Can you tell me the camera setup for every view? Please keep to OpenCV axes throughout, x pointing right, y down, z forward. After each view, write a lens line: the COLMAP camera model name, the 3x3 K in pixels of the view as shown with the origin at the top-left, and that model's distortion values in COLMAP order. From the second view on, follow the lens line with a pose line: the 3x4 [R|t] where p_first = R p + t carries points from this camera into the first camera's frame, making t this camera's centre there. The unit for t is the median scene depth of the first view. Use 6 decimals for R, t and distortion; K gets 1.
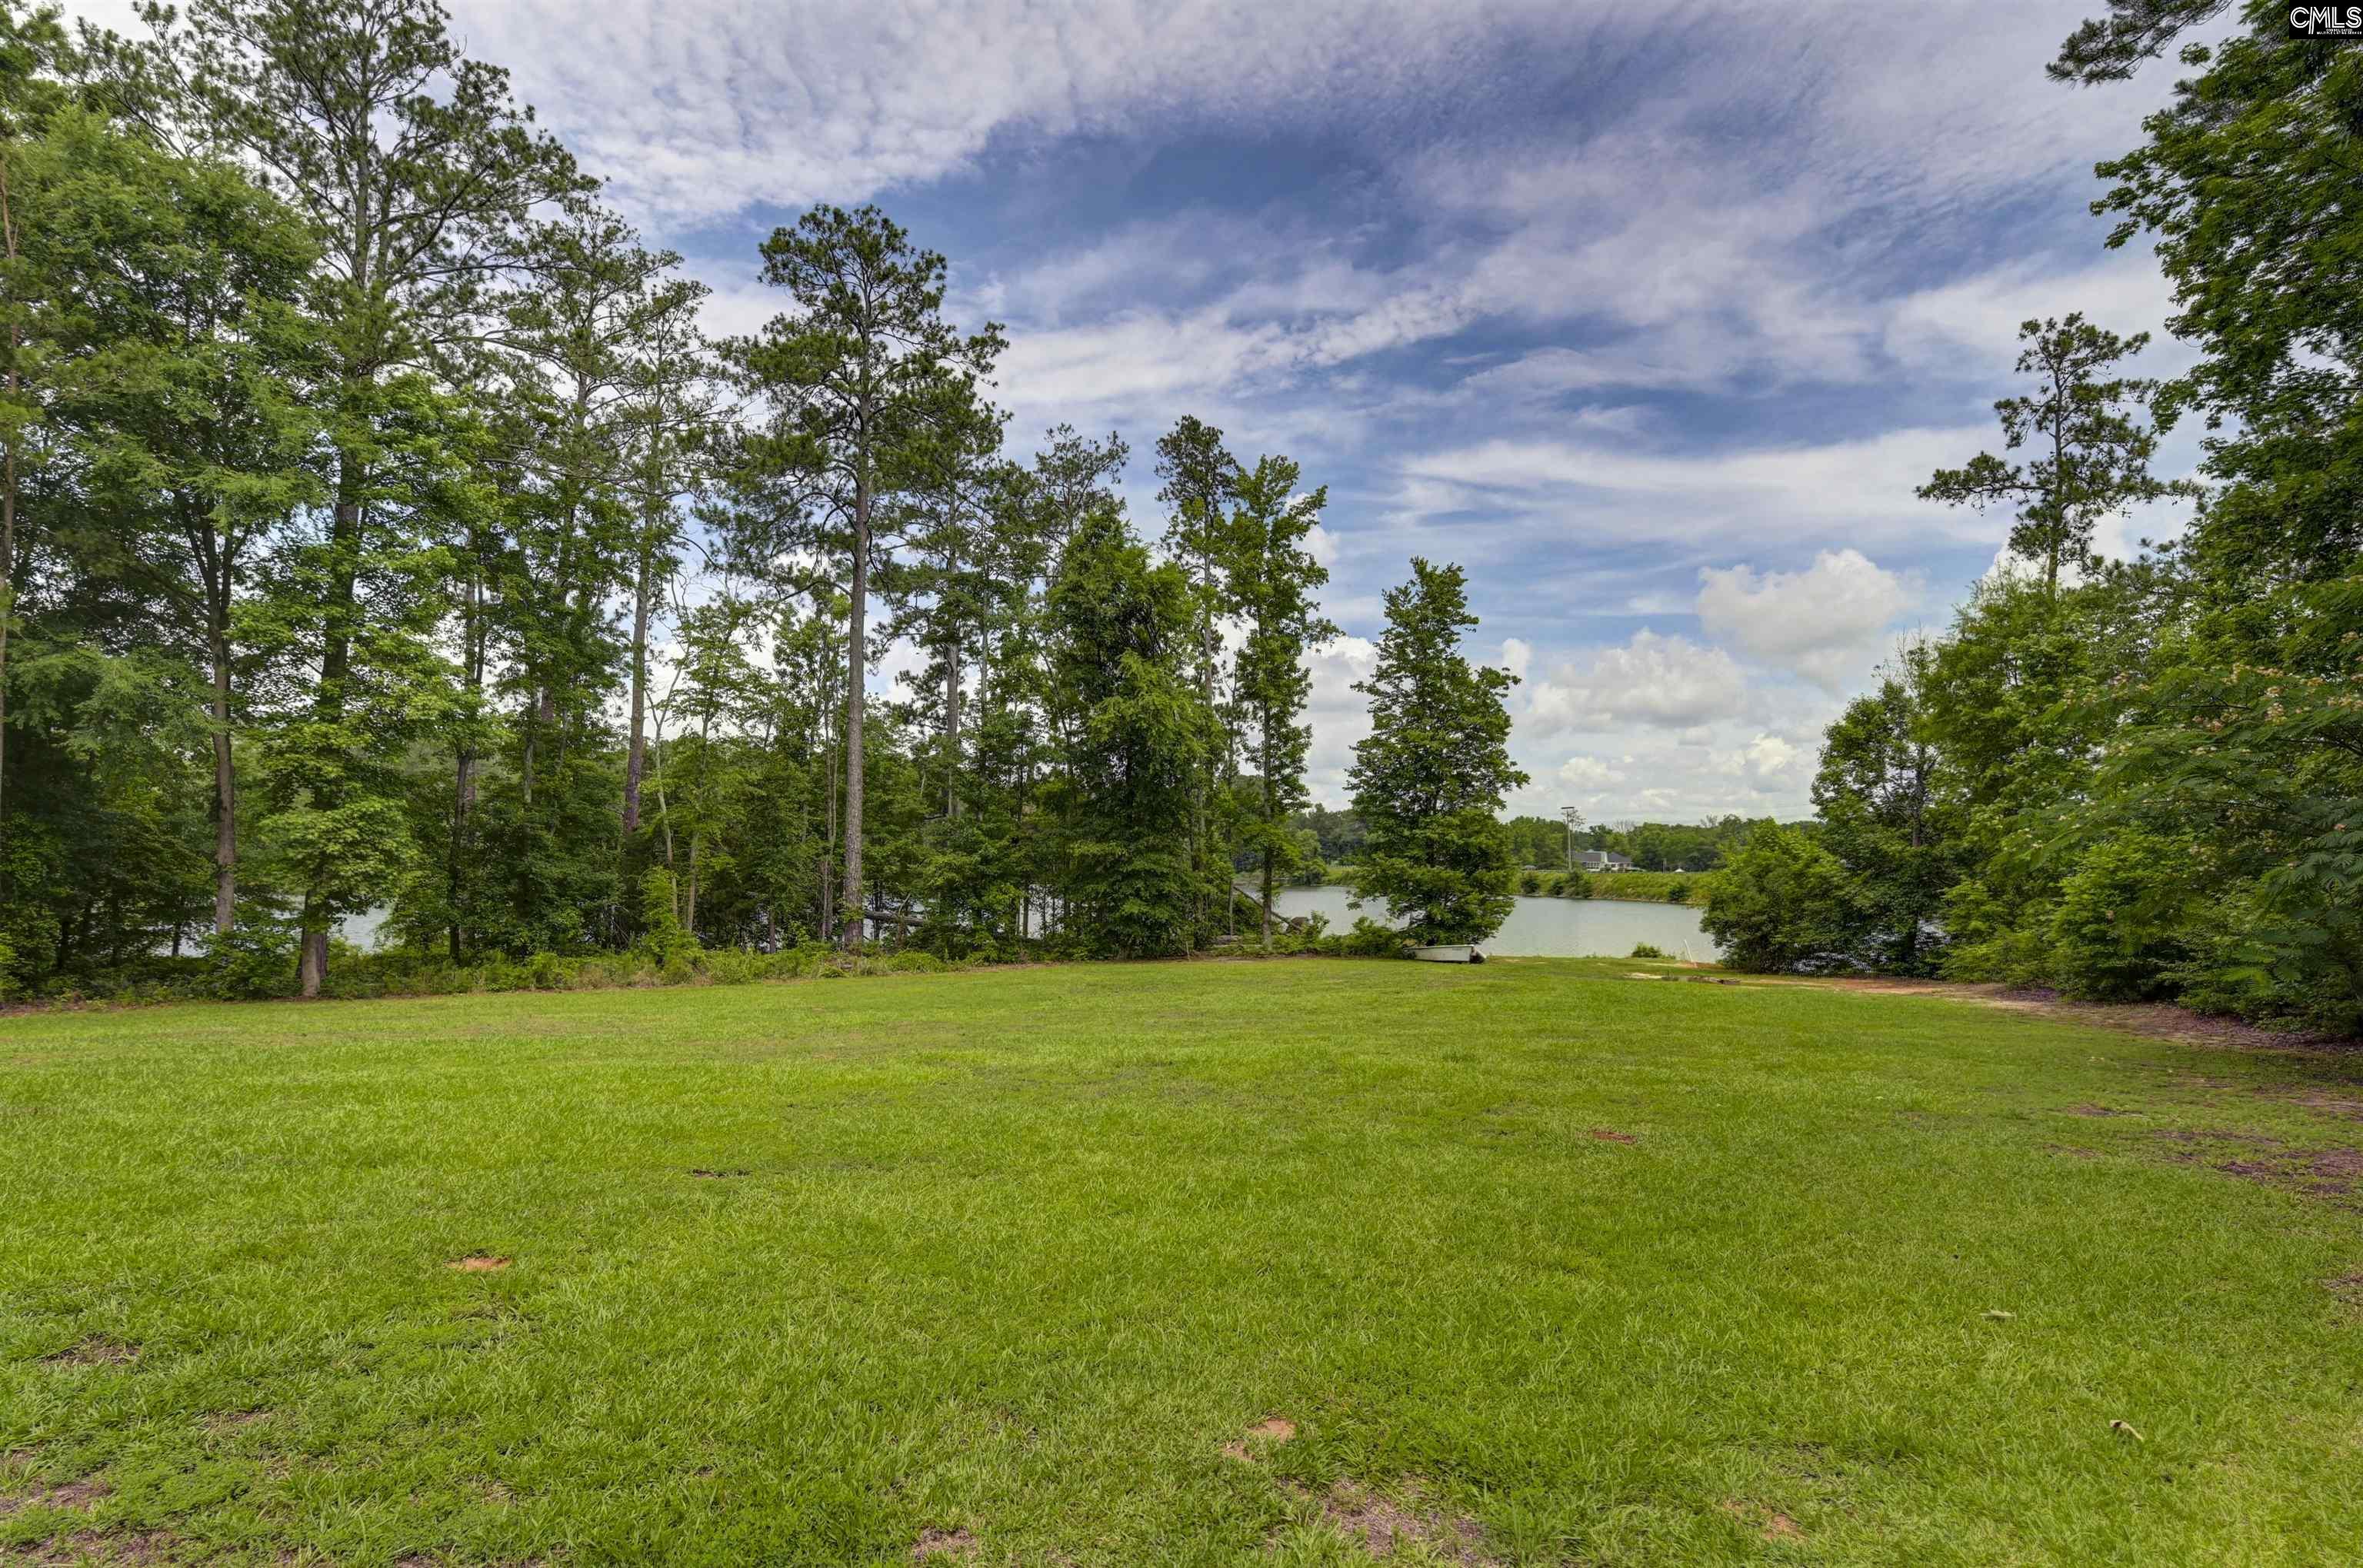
lens RADIAL K [[1197.7, 0, 1191.7], [0, 1197.7, 777.4], [0, 0, 1]] dist [0.011535, -0.010972]
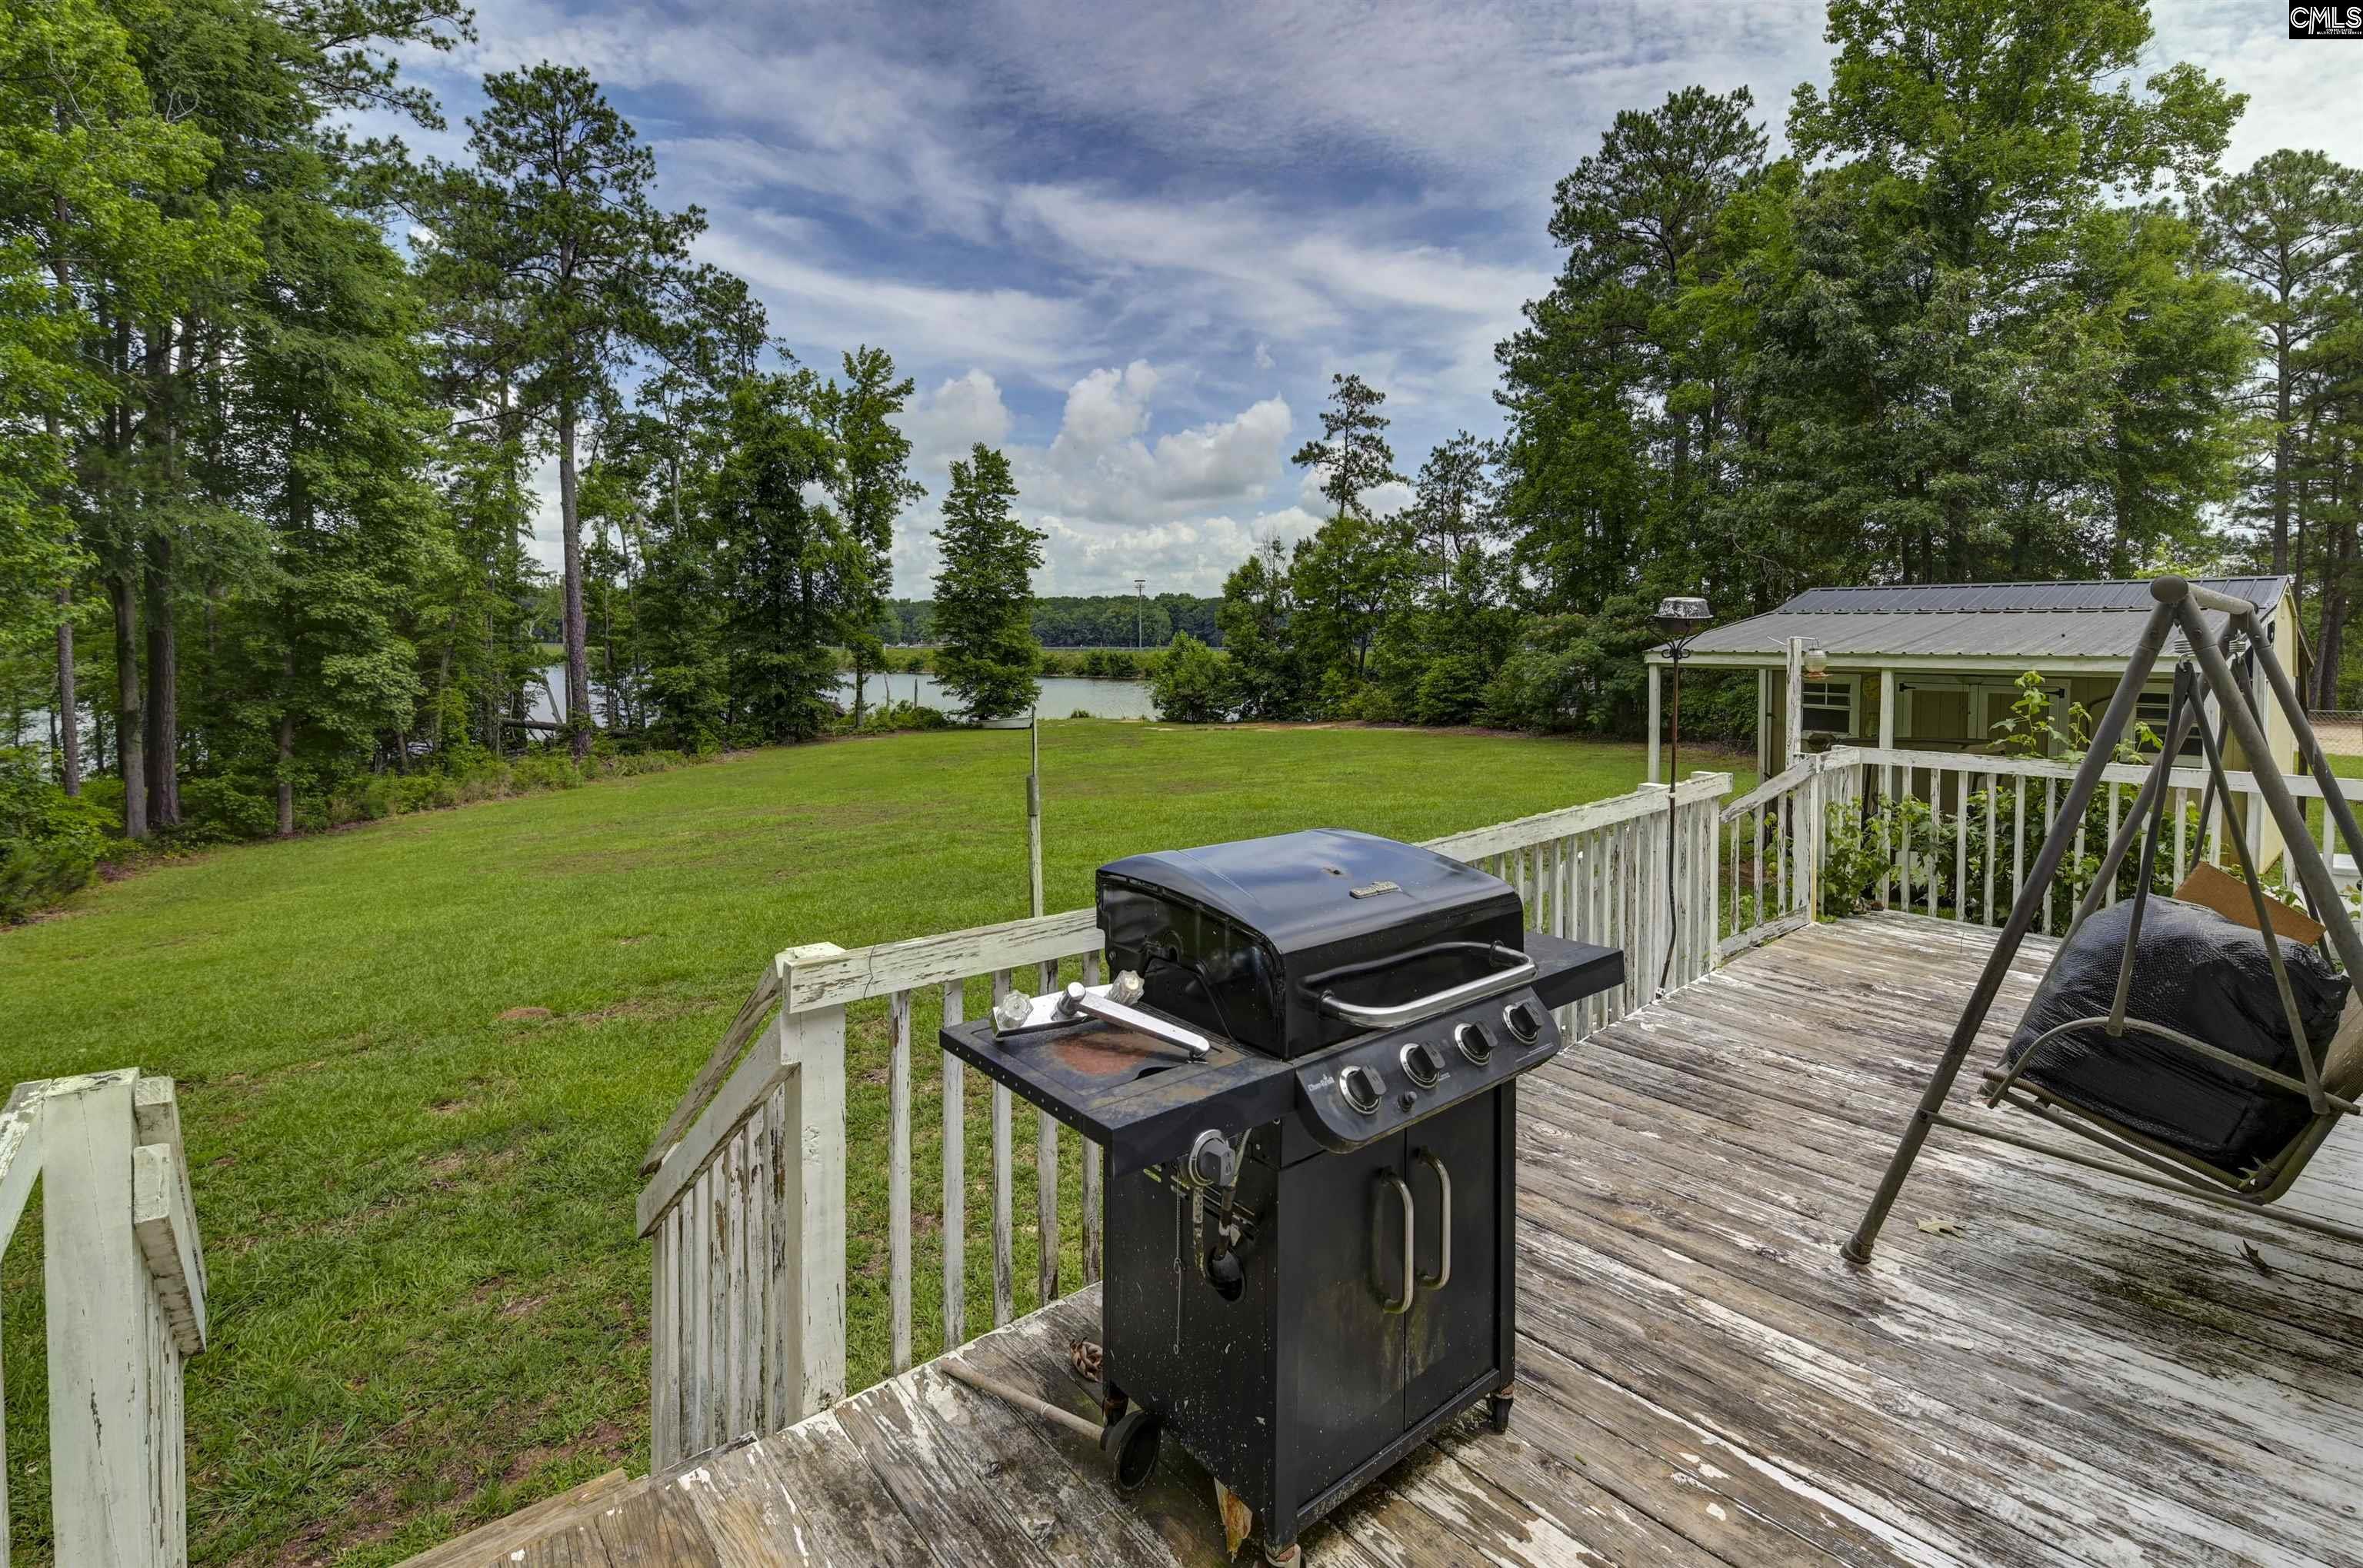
lens RADIAL K [[1107.4, 0, 1175.2], [0, 1107.4, 737.7], [0, 0, 1]] dist [0.000260, 0.000103]
pose [[0.734266, -0.071570, 0.675078, -0.528778], [-0.042394, 0.987652, 0.150818, -0.048292], [-0.677537, -0.139360, 0.722166, -0.122843]]
